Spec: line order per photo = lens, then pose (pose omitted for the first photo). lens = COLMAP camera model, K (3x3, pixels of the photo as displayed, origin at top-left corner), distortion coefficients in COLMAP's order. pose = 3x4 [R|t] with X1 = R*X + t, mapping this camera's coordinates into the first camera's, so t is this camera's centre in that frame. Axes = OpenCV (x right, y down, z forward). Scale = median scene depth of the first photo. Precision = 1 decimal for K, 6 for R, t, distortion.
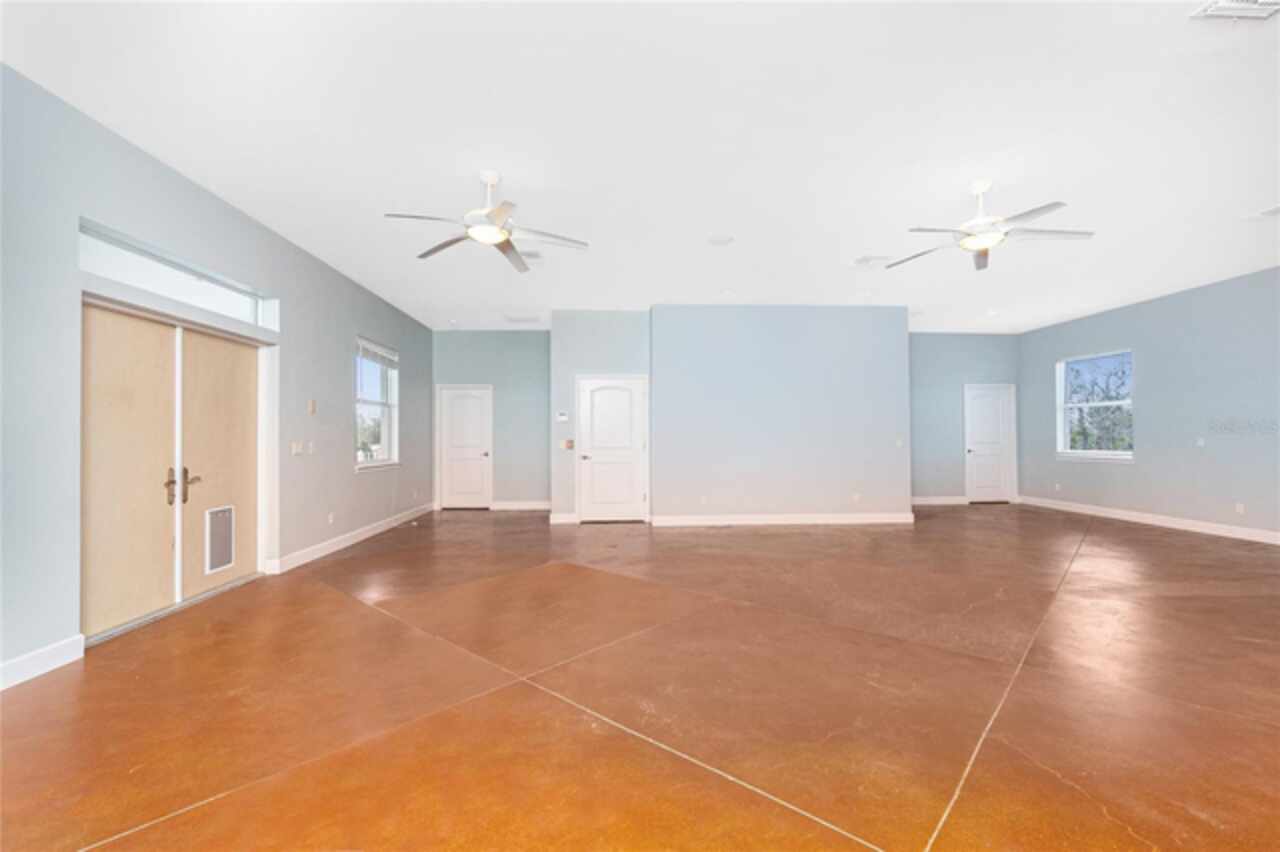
lens RADIAL K [[554.8, 0, 640.0], [0, 554.8, 426.0], [0, 0, 1]] dist [0.000872, 0.000184]
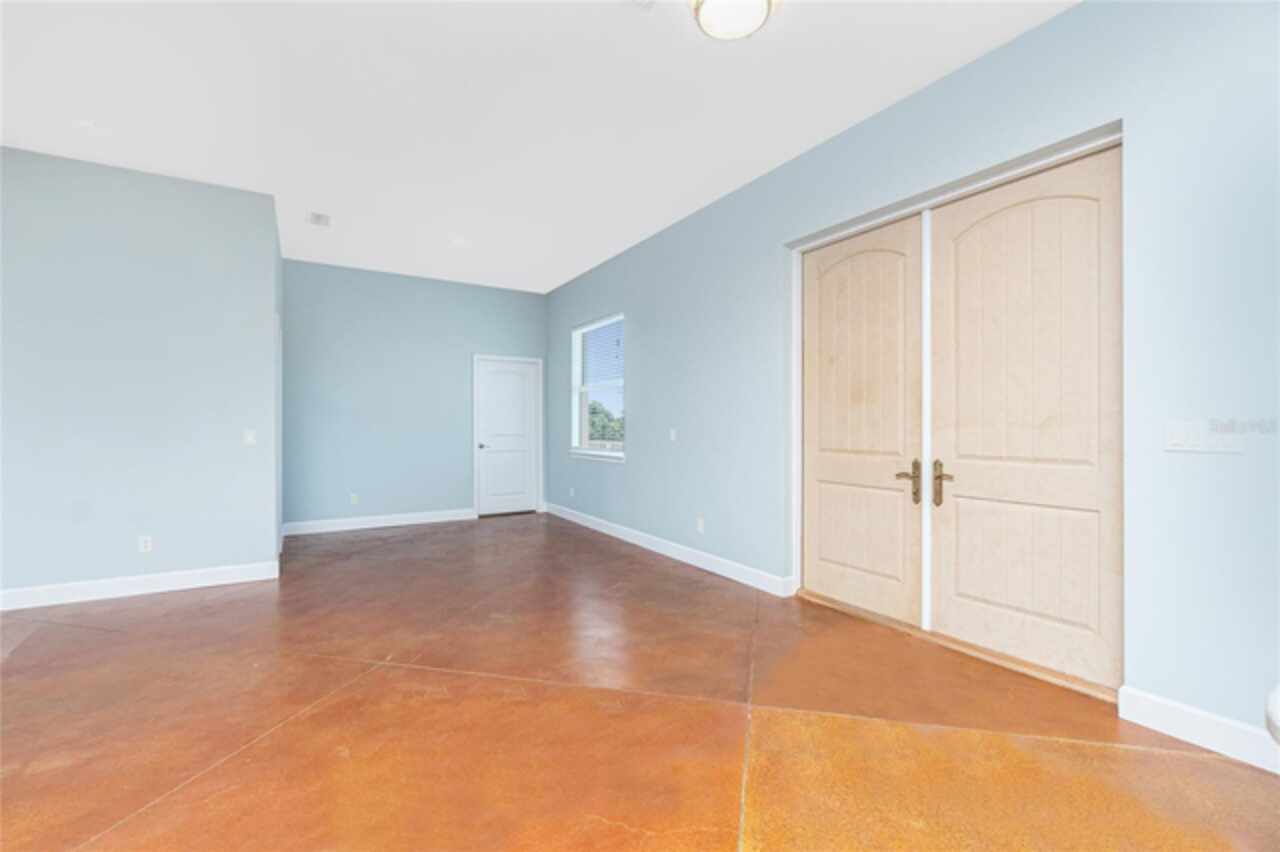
lens RADIAL K [[563.7, 0, 633.8], [0, 563.7, 427.9], [0, 0, 1]] dist [-0.000179, -0.000104]
pose [[0.888713, 0.002079, 0.458459, 0.525908], [-0.013405, 0.999680, 0.021452, 0.003042], [-0.458268, -0.025210, 0.888457, 0.305359]]
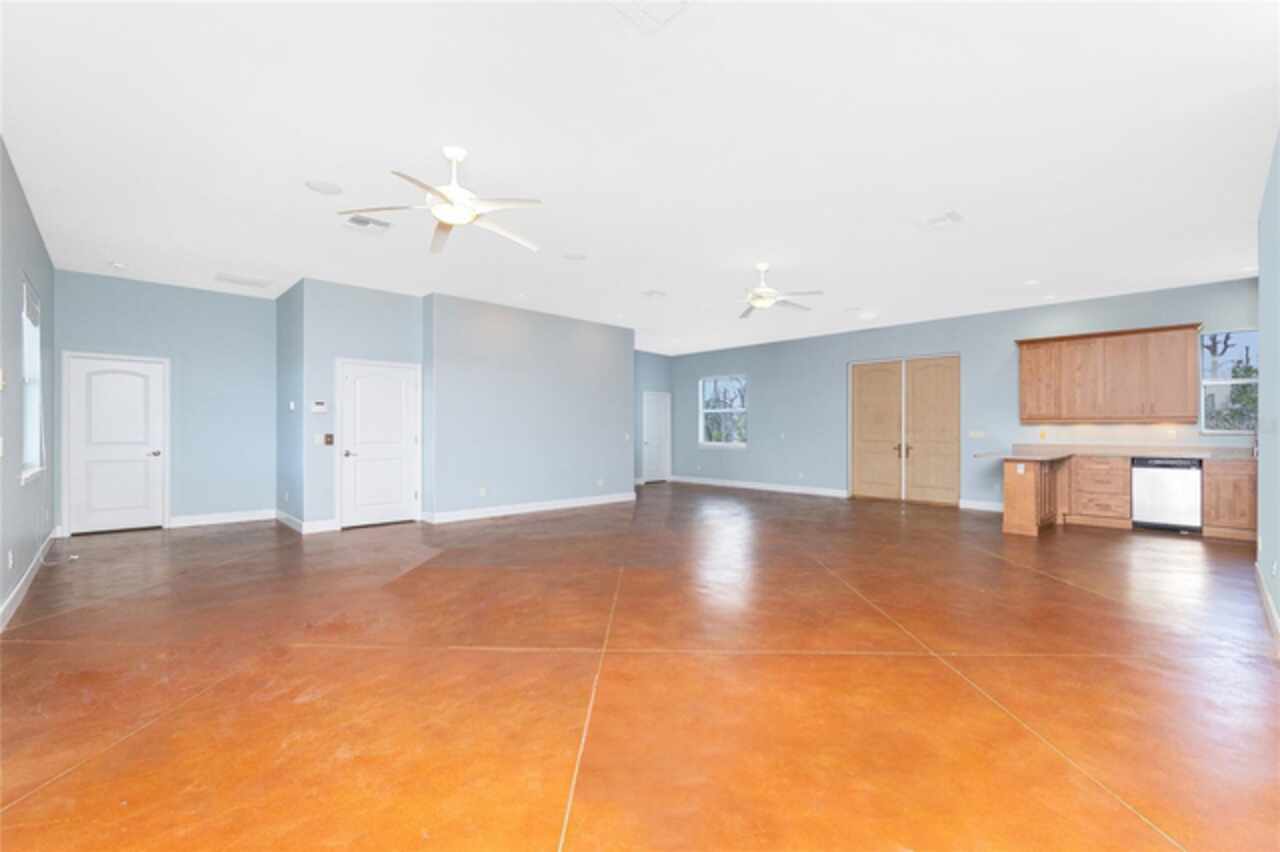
lens RADIAL K [[539.3, 0, 647.9], [0, 539.3, 429.8], [0, 0, 1]] dist [0.007318, 0.000052]
pose [[0.756314, 0.008213, 0.654157, -0.280487], [-0.018696, 0.999784, 0.009063, 0.001854], [-0.653941, -0.019085, 0.756305, 0.045053]]
